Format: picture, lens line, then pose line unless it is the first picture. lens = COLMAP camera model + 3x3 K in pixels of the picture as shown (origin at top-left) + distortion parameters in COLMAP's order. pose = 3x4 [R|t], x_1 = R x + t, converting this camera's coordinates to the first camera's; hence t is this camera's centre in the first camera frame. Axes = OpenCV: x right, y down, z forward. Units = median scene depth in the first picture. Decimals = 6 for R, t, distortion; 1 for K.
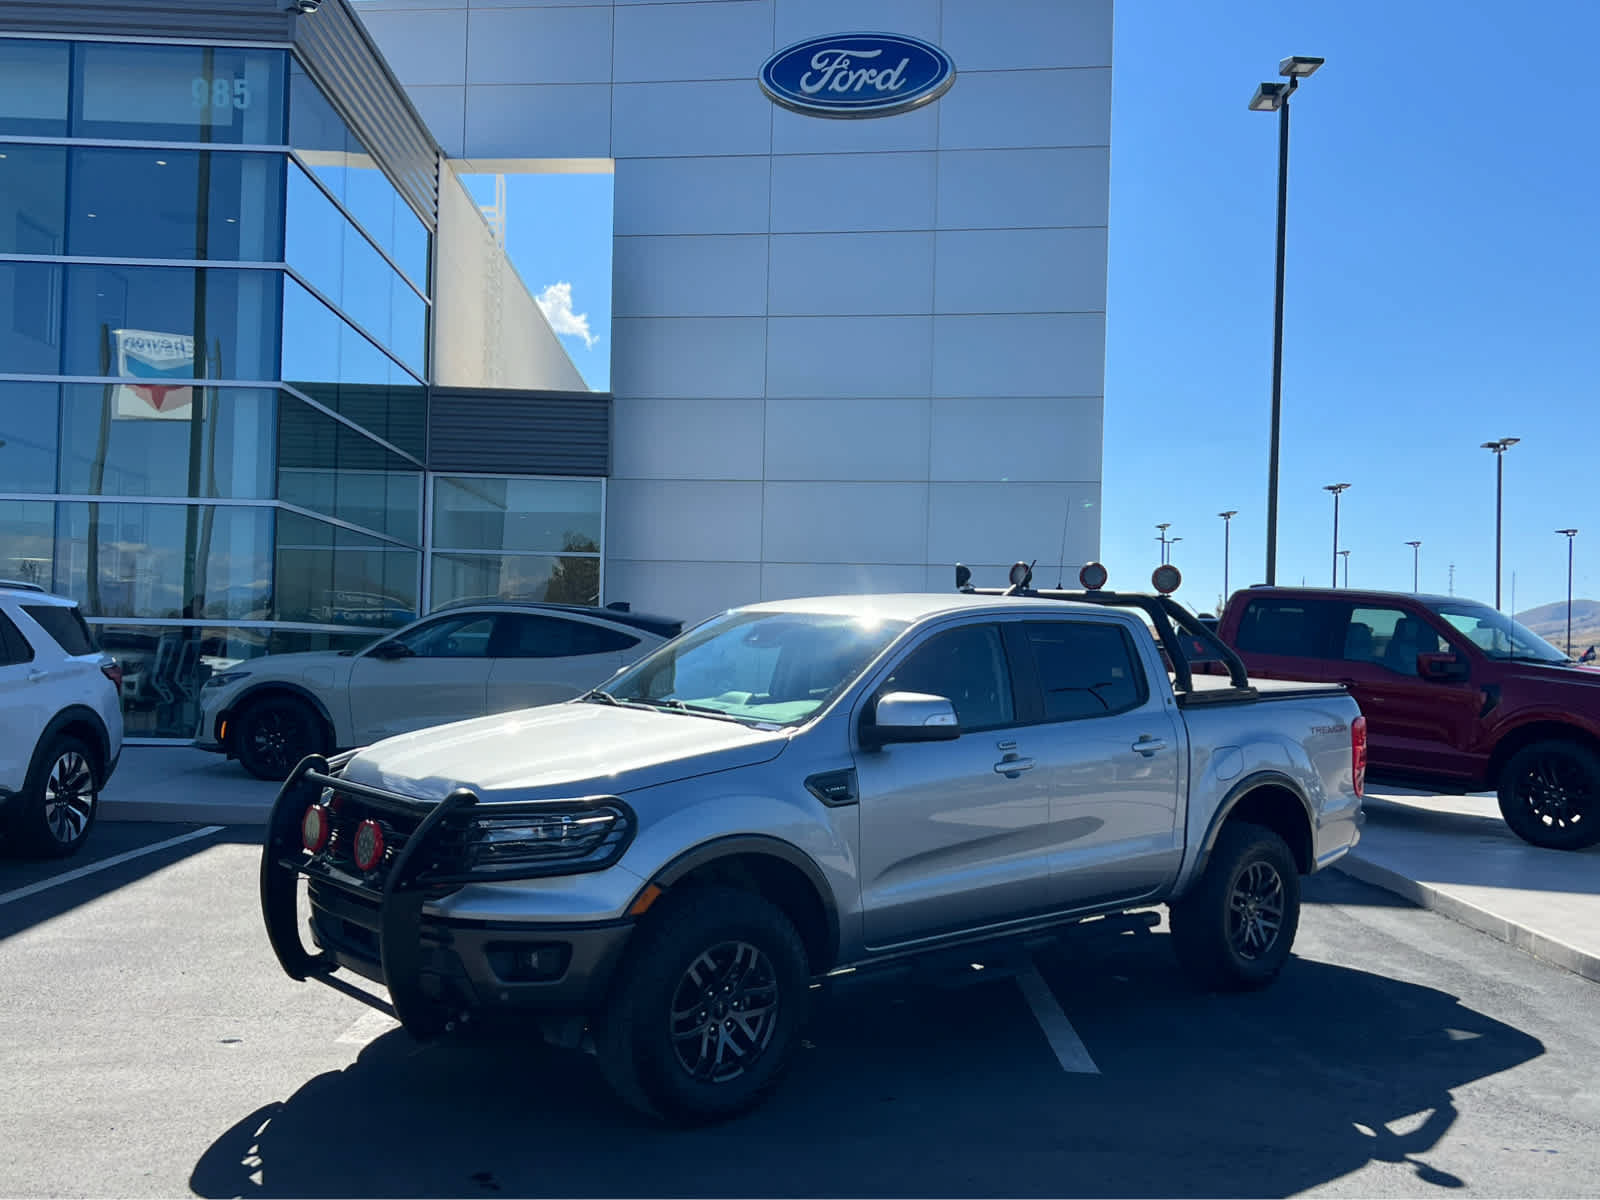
lens RADIAL K [[1549.4, 0, 821.1], [0, 1549.4, 602.5], [0, 0, 1]] dist [0.025953, 0.000000]
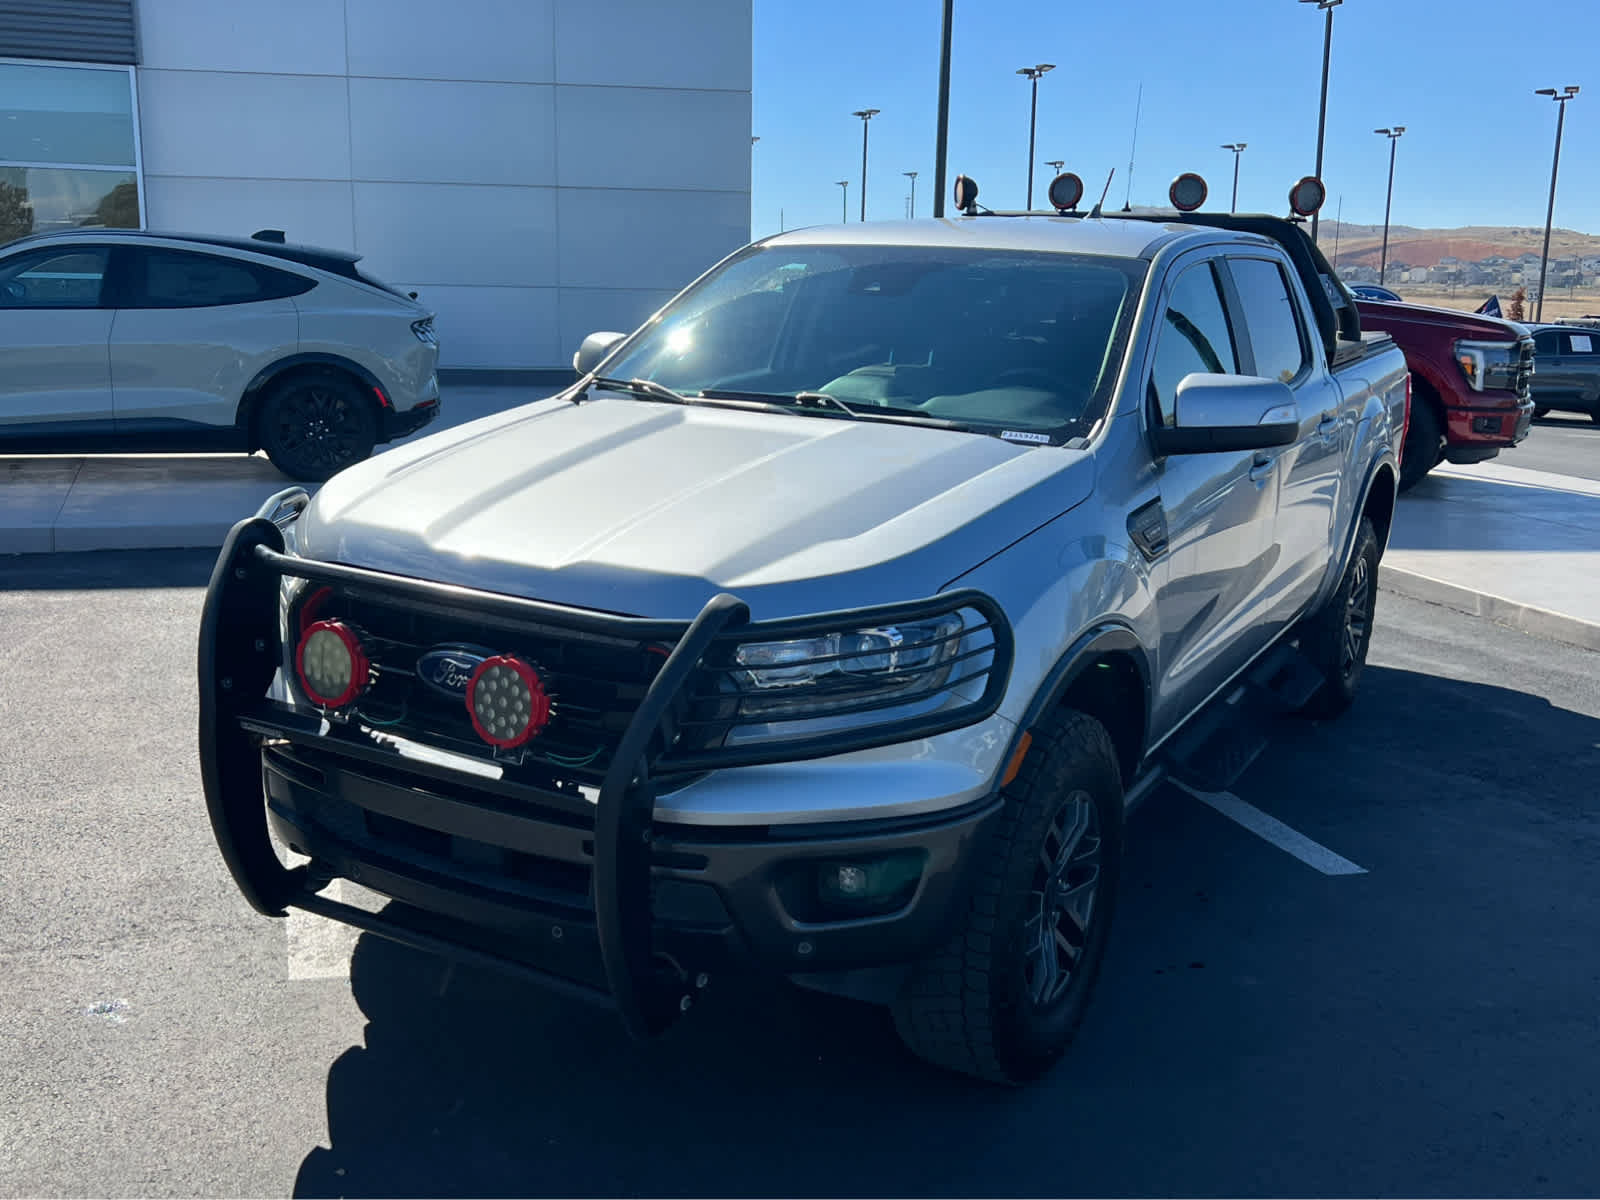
lens RADIAL K [[1549.4, 0, 798.9], [0, 1549.4, 603.9], [0, 0, 1]] dist [0.025953, 0.000000]
pose [[0.949349, -0.072871, 0.305657, -0.288310], [0.000183, 0.972866, 0.231370, 0.002944], [-0.314224, -0.219595, 0.923602, 0.402234]]
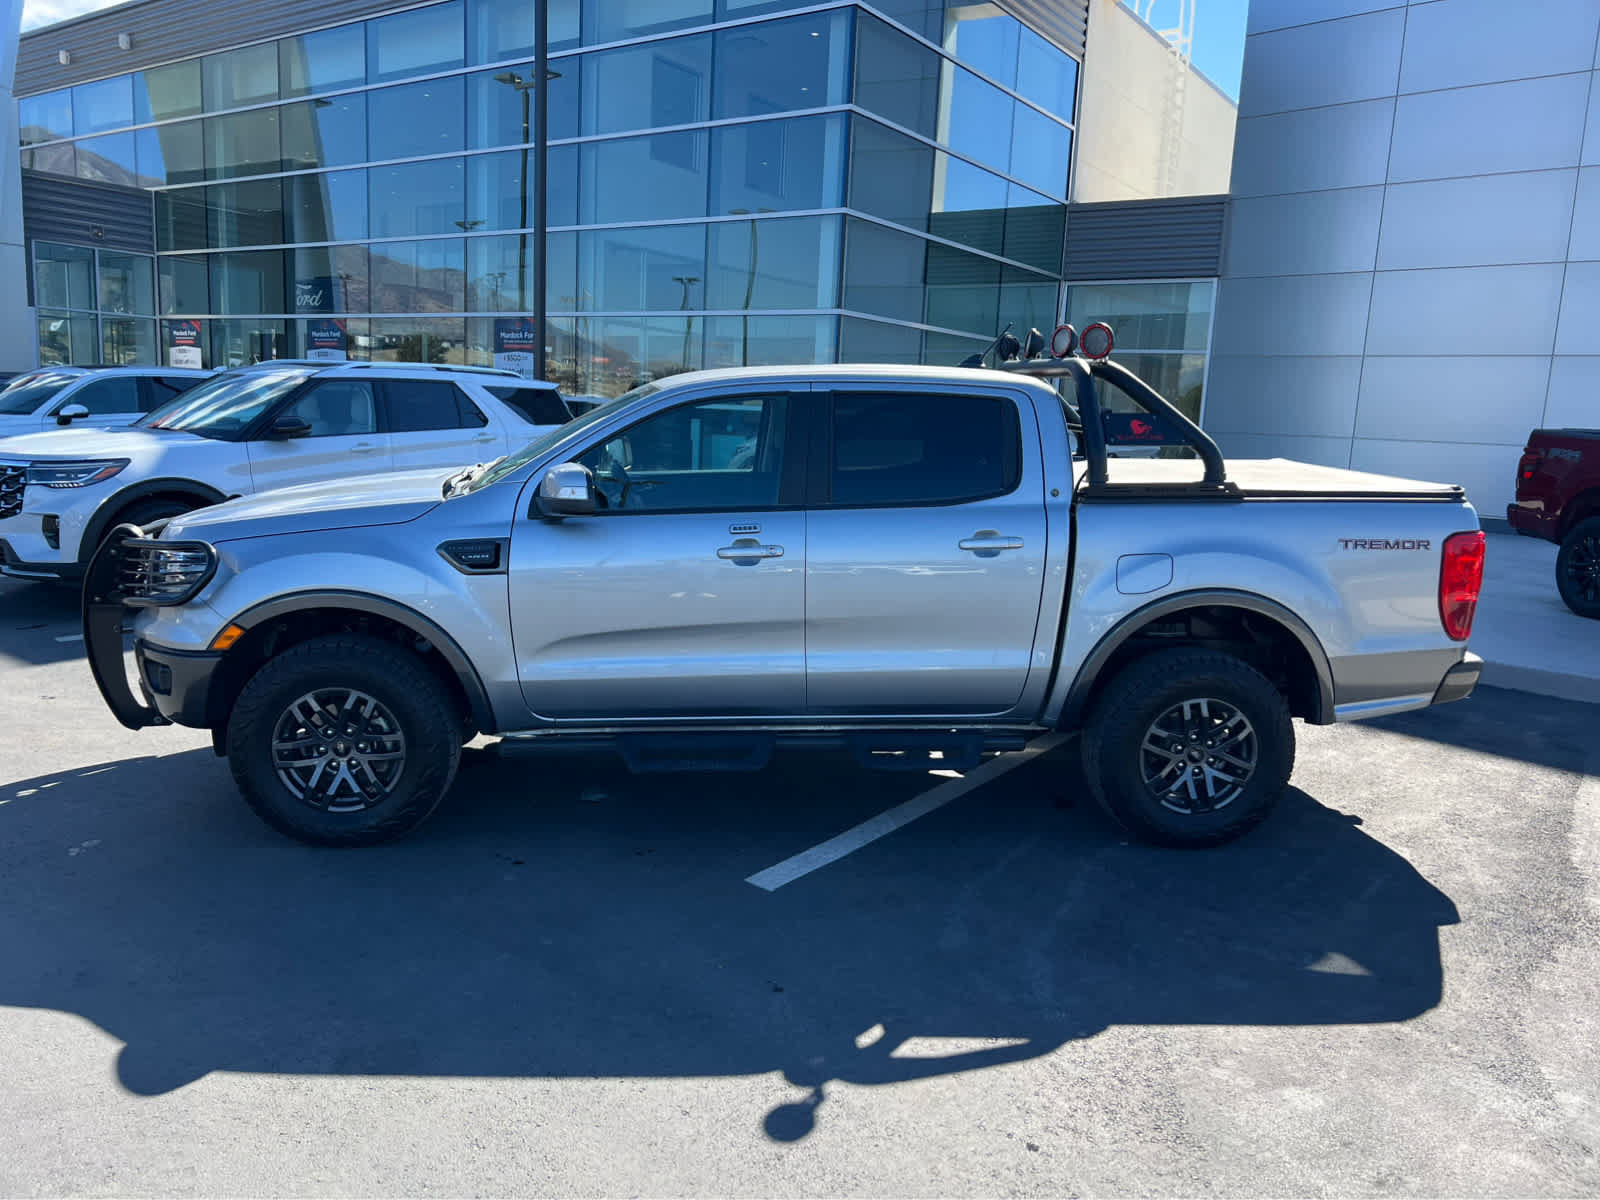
lens RADIAL K [[1207.5, 0, 811.3], [0, 1207.5, 621.8], [0, 0, 1]] dist [0.028497, -0.030762]
pose [[0.797861, 0.114196, -0.591927, 0.577713], [-0.006882, 0.983556, 0.180474, 0.017623], [0.602802, -0.139919, 0.785526, 0.458737]]
